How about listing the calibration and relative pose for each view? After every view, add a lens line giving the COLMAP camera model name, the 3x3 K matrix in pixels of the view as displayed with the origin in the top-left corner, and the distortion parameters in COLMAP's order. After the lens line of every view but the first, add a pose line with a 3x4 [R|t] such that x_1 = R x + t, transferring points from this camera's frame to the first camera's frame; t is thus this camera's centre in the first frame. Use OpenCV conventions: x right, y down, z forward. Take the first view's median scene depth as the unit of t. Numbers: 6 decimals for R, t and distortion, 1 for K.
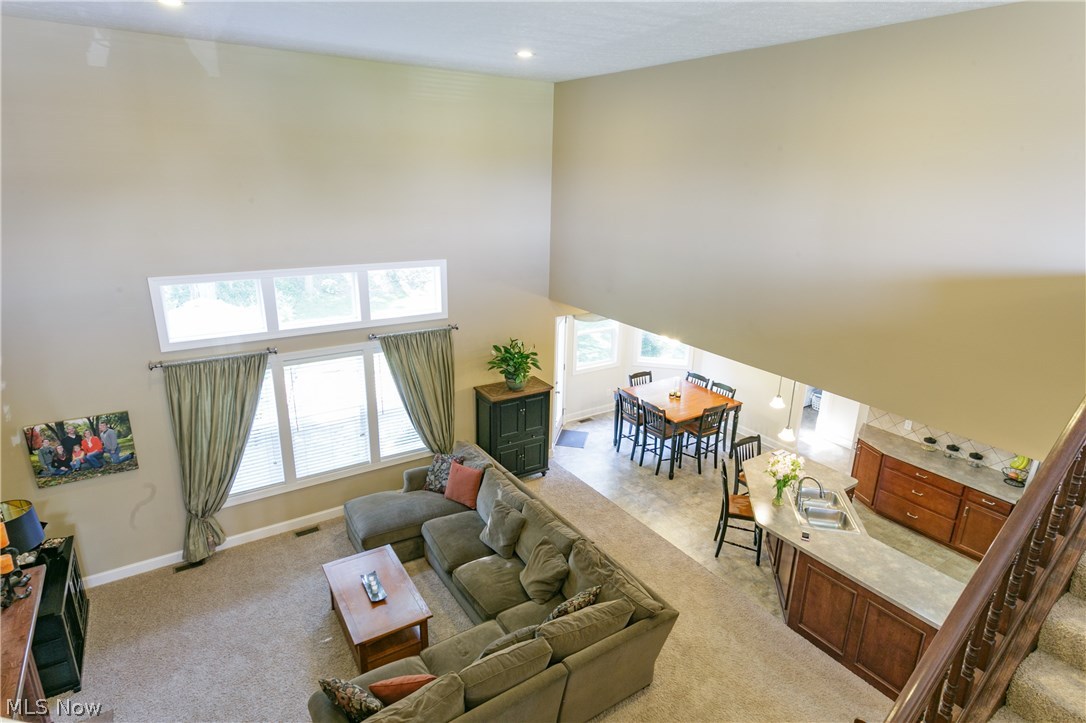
lens RADIAL K [[617.4, 0, 543.0], [0, 617.4, 361.5], [0, 0, 1]] dist [0.039855, -0.000378]
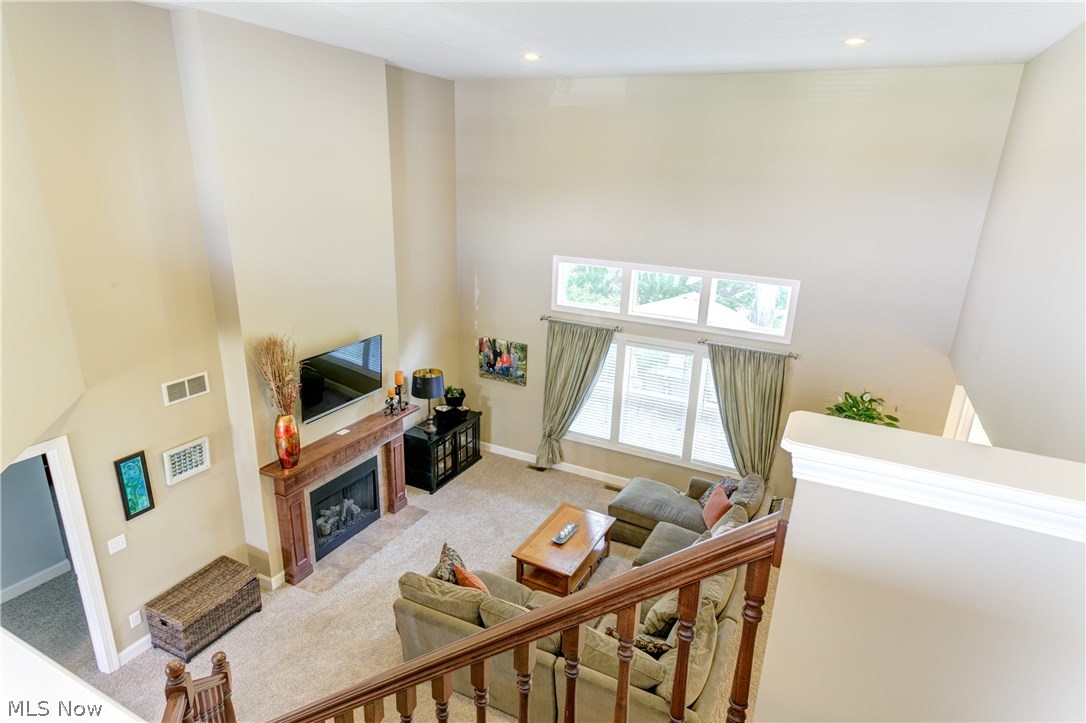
lens RADIAL K [[610.0, 0, 544.2], [0, 610.0, 374.5], [0, 0, 1]] dist [0.027852, -0.000134]
pose [[0.509320, 0.274880, -0.815496, 0.481500], [-0.288794, 0.947258, 0.138927, -0.057753], [0.810674, 0.164752, 0.561841, 0.239018]]
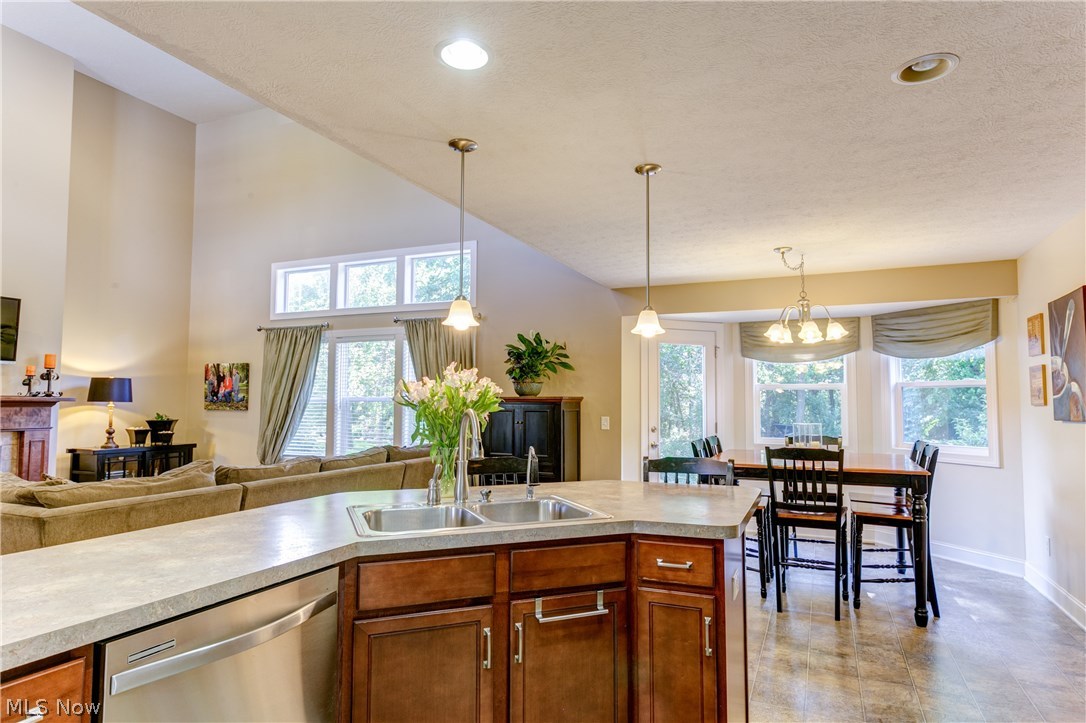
lens RADIAL K [[630.9, 0, 560.2], [0, 630.9, 385.5], [0, 0, 1]] dist [0.002298, 0.001797]
pose [[0.557980, -0.040523, -0.828865, 0.753187], [-0.251763, 0.943466, -0.215609, 0.228120], [0.790743, 0.328983, 0.516233, 0.787181]]
